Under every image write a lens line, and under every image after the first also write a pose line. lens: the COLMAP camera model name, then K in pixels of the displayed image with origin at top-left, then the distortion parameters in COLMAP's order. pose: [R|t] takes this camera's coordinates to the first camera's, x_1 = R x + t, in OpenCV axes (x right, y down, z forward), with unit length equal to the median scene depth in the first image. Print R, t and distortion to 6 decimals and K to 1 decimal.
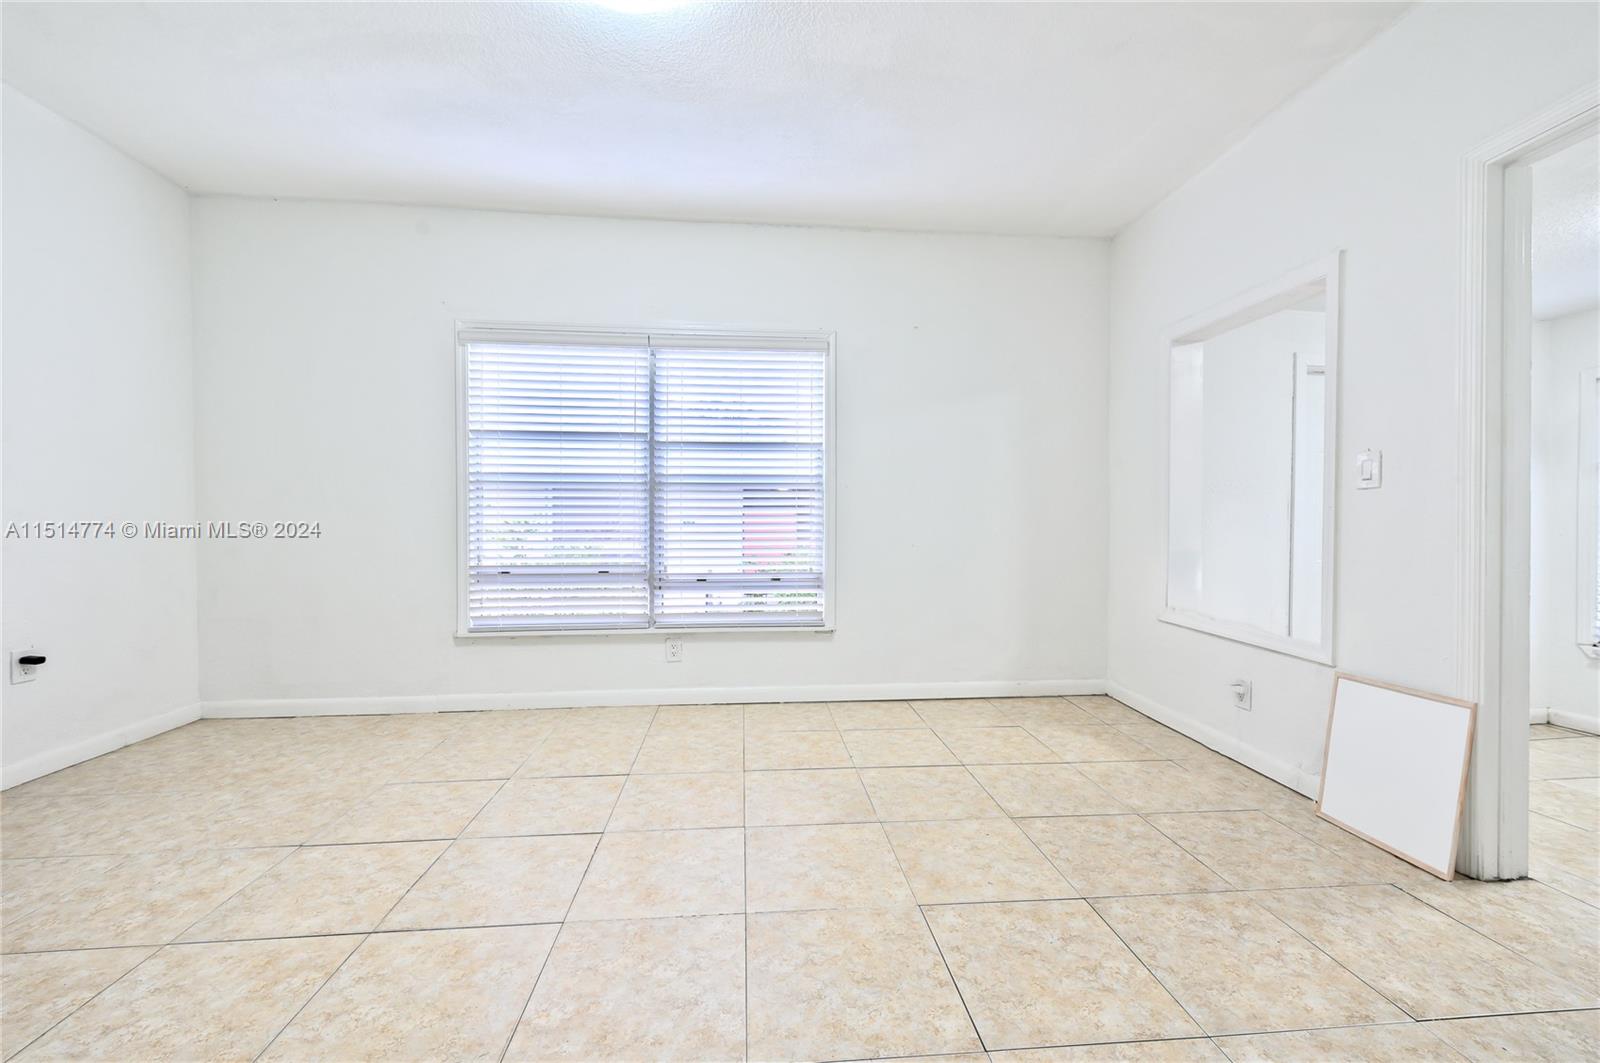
lens RADIAL K [[624.9, 0, 796.7], [0, 624.9, 533.3], [0, 0, 1]] dist [0.007433, -0.000544]
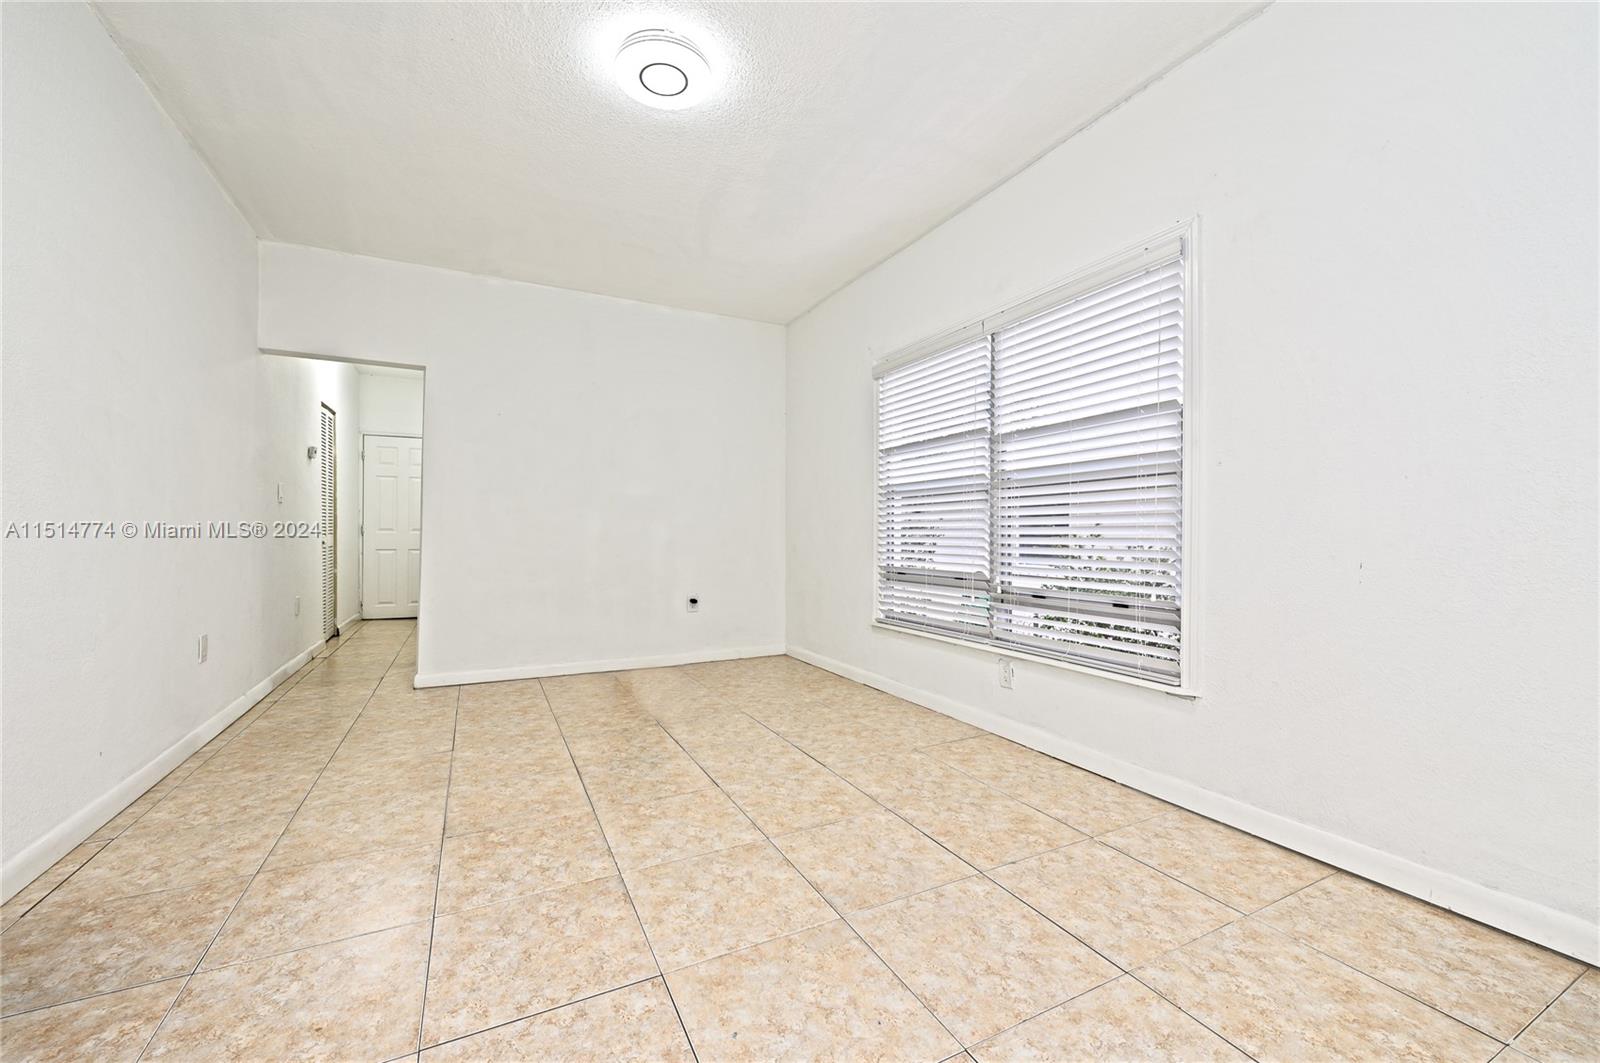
lens RADIAL K [[624.9, 0, 788.7], [0, 624.9, 528.5], [0, 0, 1]] dist [0.007433, -0.000544]
pose [[0.371846, -0.010652, -0.928233, 0.562479], [-0.012871, 0.999779, -0.016629, 0.005100], [0.928205, 0.018131, 0.371627, 0.450690]]
